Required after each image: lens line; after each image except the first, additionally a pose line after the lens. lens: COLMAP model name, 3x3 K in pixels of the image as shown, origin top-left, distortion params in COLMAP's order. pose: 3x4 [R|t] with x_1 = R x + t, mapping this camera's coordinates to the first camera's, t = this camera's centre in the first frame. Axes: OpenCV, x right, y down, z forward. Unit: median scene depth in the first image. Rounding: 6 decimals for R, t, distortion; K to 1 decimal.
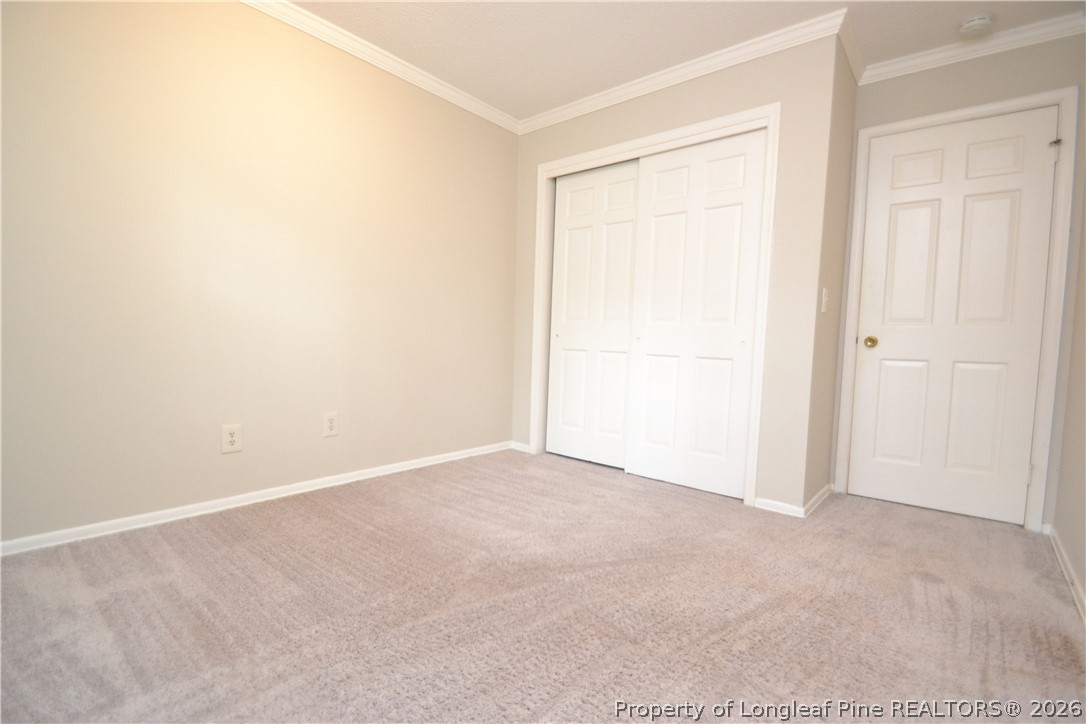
lens RADIAL K [[485.4, 0, 531.1], [0, 485.4, 372.0], [0, 0, 1]] dist [0.013202, -0.017329]
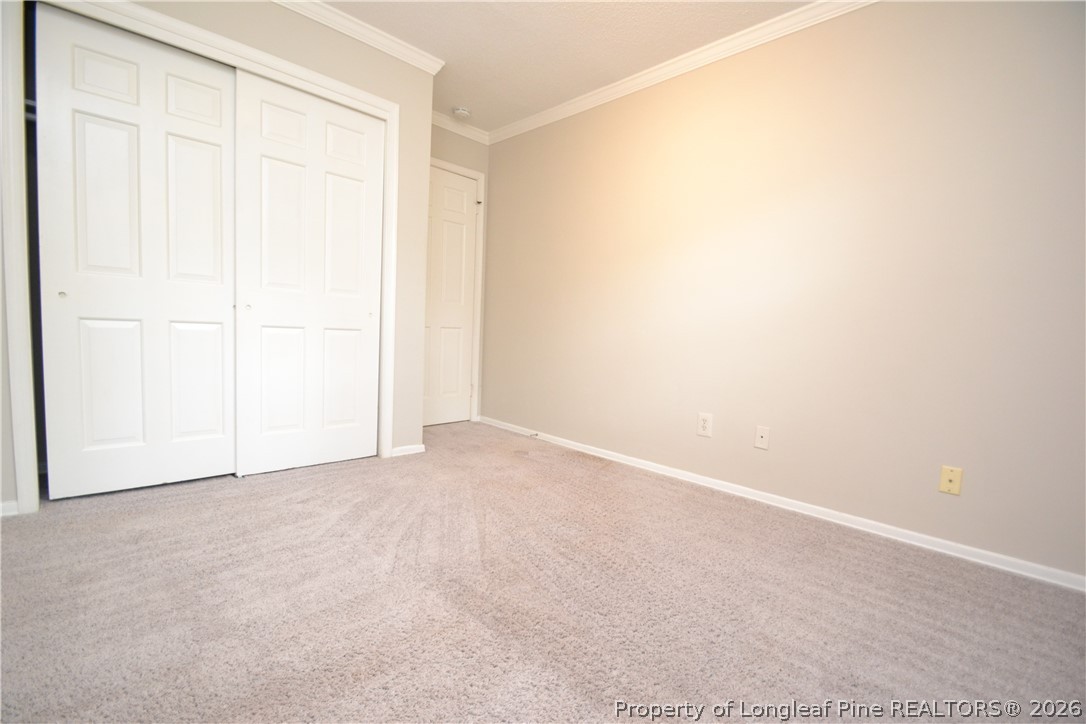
lens RADIAL K [[485.4, 0, 531.1], [0, 485.4, 372.0], [0, 0, 1]] dist [0.013202, -0.017329]
pose [[0.102480, -0.113508, 0.988238, -0.632577], [0.027680, 0.993409, 0.111232, -0.043912], [-0.994350, 0.015955, 0.104946, 0.546586]]
